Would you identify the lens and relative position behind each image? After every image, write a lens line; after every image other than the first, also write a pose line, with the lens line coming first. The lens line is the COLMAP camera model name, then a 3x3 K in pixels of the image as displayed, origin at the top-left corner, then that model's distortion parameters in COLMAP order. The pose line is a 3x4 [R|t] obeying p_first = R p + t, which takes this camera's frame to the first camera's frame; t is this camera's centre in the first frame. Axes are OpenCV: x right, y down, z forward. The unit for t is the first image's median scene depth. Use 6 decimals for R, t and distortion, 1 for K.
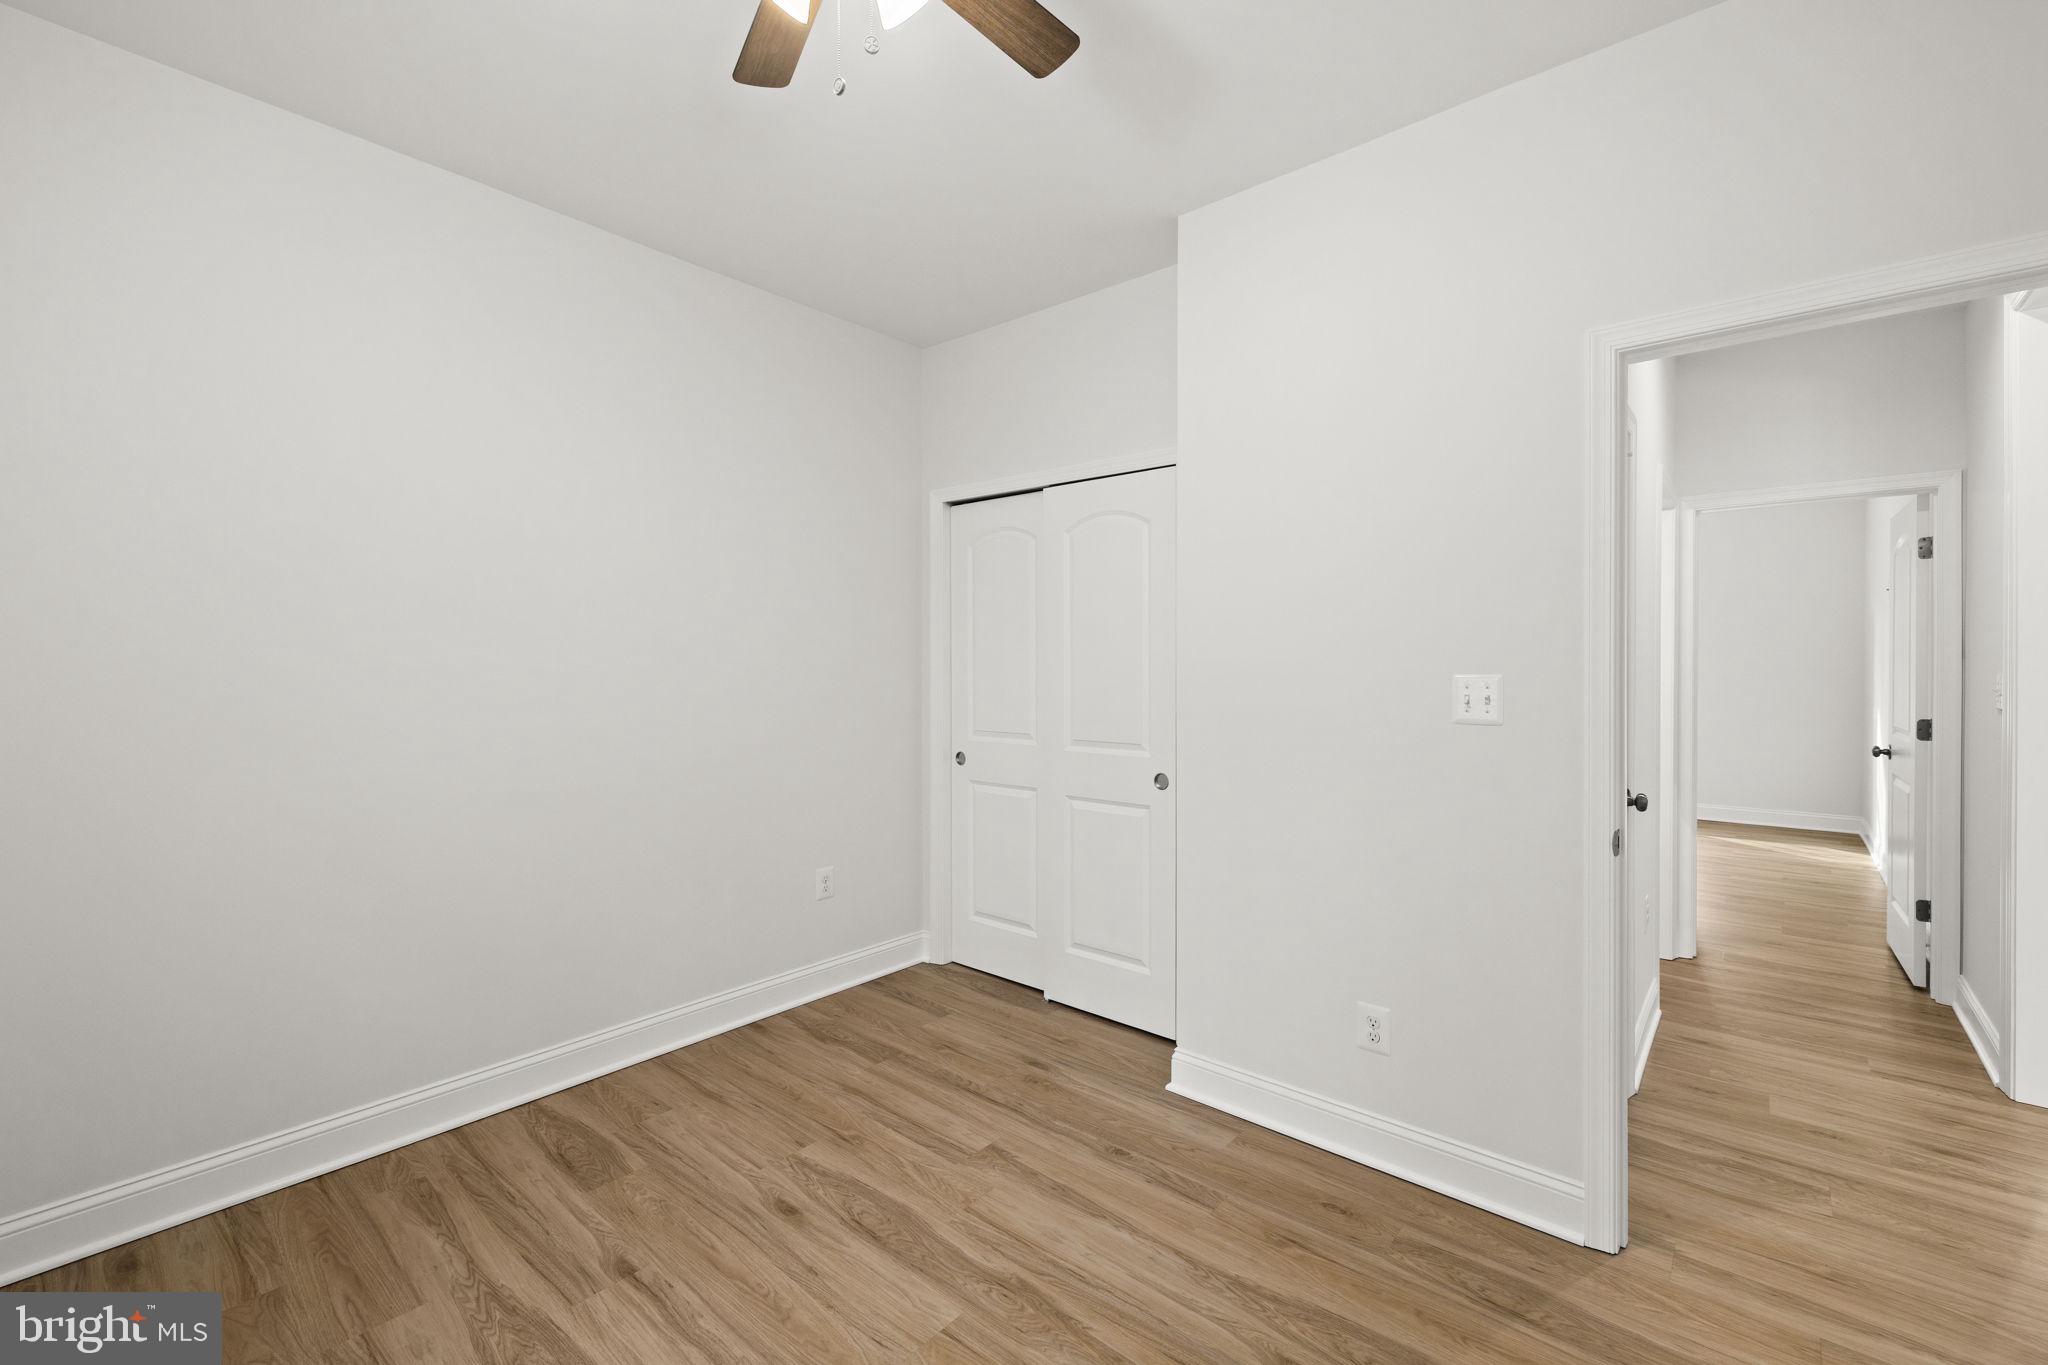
lens RADIAL K [[863.6, 0, 1025.3], [0, 863.6, 667.1], [0, 0, 1]] dist [-0.002029, -0.000760]
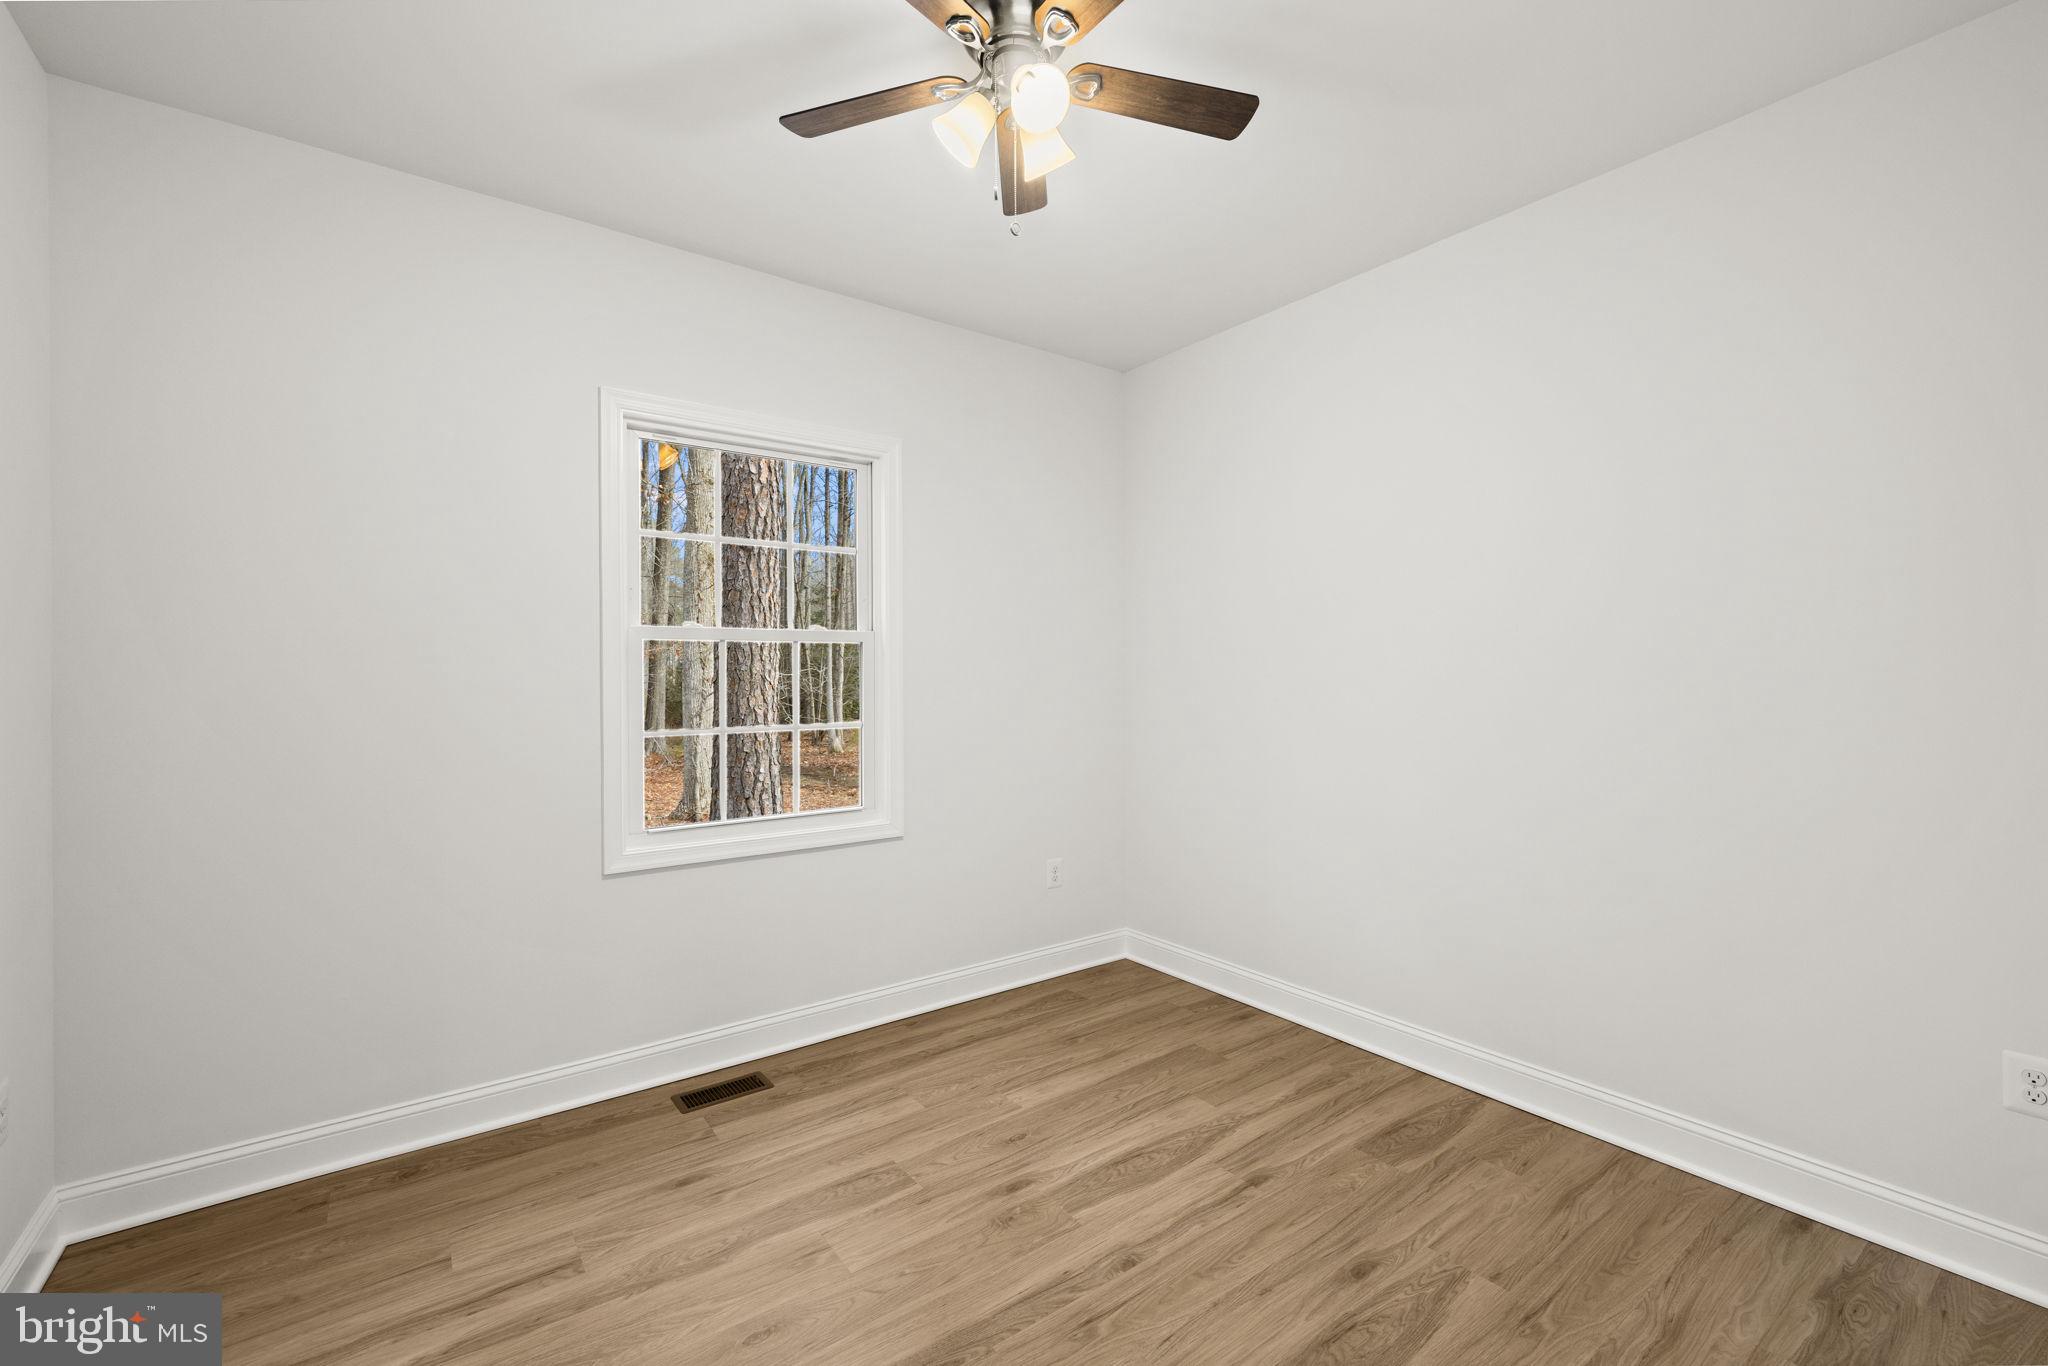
lens RADIAL K [[863.6, 0, 1027.7], [0, 863.6, 693.0], [0, 0, 1]] dist [-0.002029, -0.000760]
pose [[-0.224914, 0.019361, -0.974186, 0.672611], [-0.002383, 0.999789, 0.020420, -0.001345], [0.974376, 0.006914, -0.224820, 0.844324]]
